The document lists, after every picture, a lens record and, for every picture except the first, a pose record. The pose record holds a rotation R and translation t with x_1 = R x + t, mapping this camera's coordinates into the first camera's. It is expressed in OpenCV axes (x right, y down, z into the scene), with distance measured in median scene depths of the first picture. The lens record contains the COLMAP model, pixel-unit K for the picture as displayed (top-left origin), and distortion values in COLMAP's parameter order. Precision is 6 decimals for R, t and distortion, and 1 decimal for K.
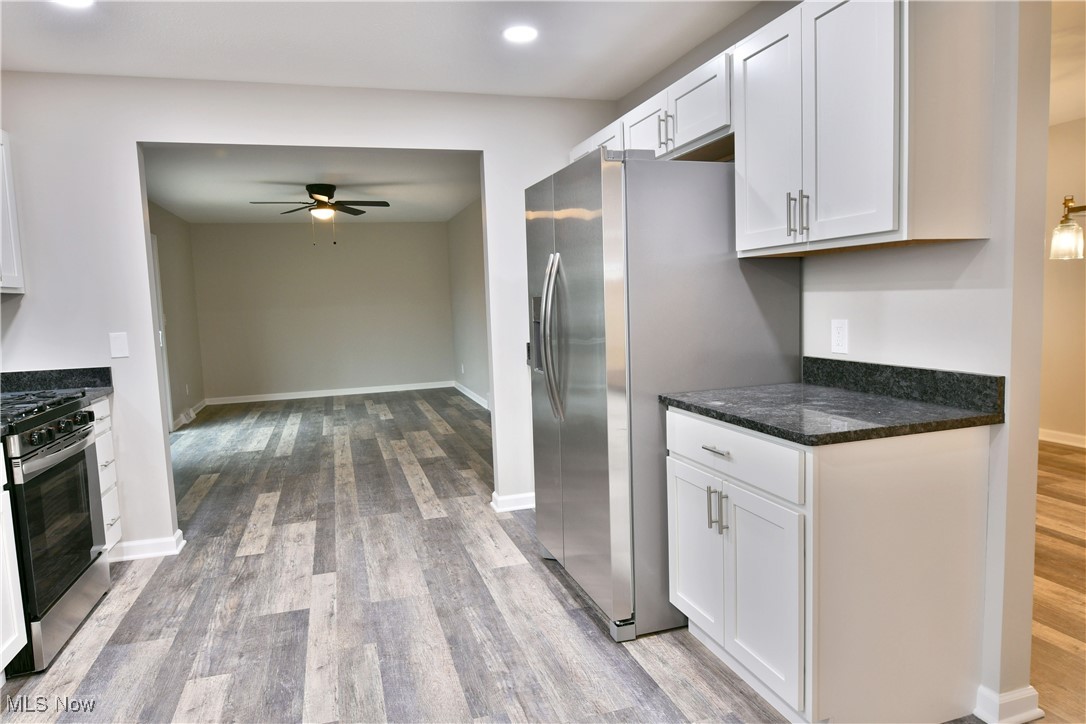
lens RADIAL K [[682.6, 0, 540.2], [0, 682.6, 377.4], [0, 0, 1]] dist [-0.021136, -0.000852]
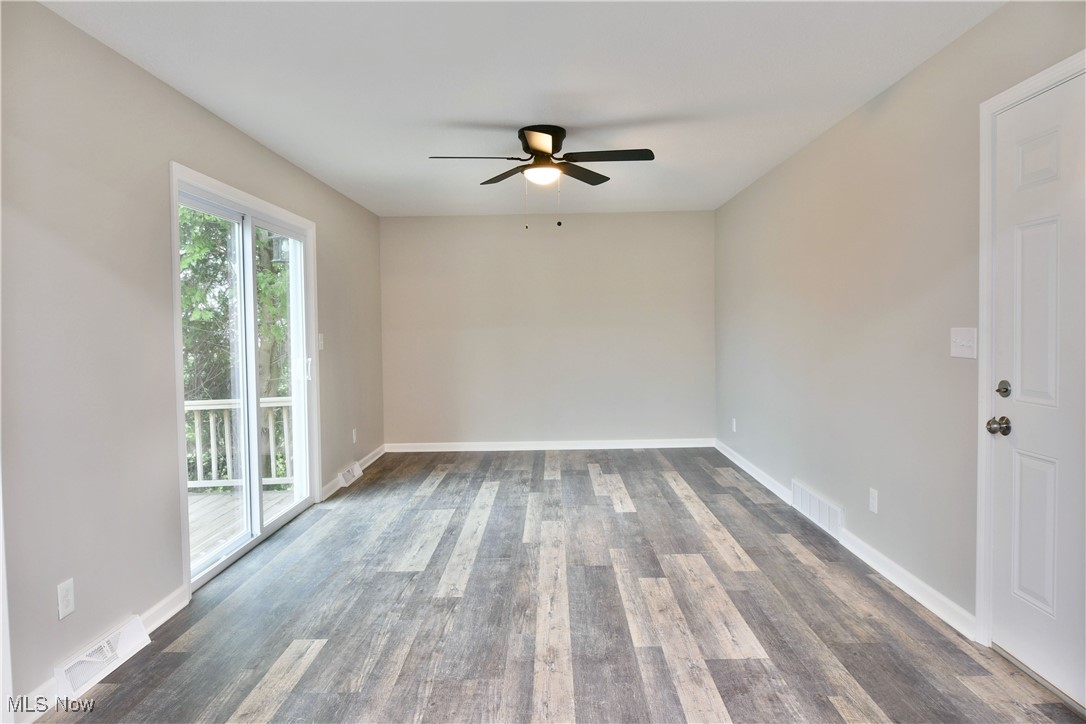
lens RADIAL K [[676.0, 0, 540.4], [0, 676.0, 360.9], [0, 0, 1]] dist [-0.000089, -0.000203]
pose [[0.951219, 0.037412, -0.306240, -0.106875], [-0.053818, 0.997523, -0.045304, -0.040002], [0.303786, 0.059575, 0.950876, 0.356911]]
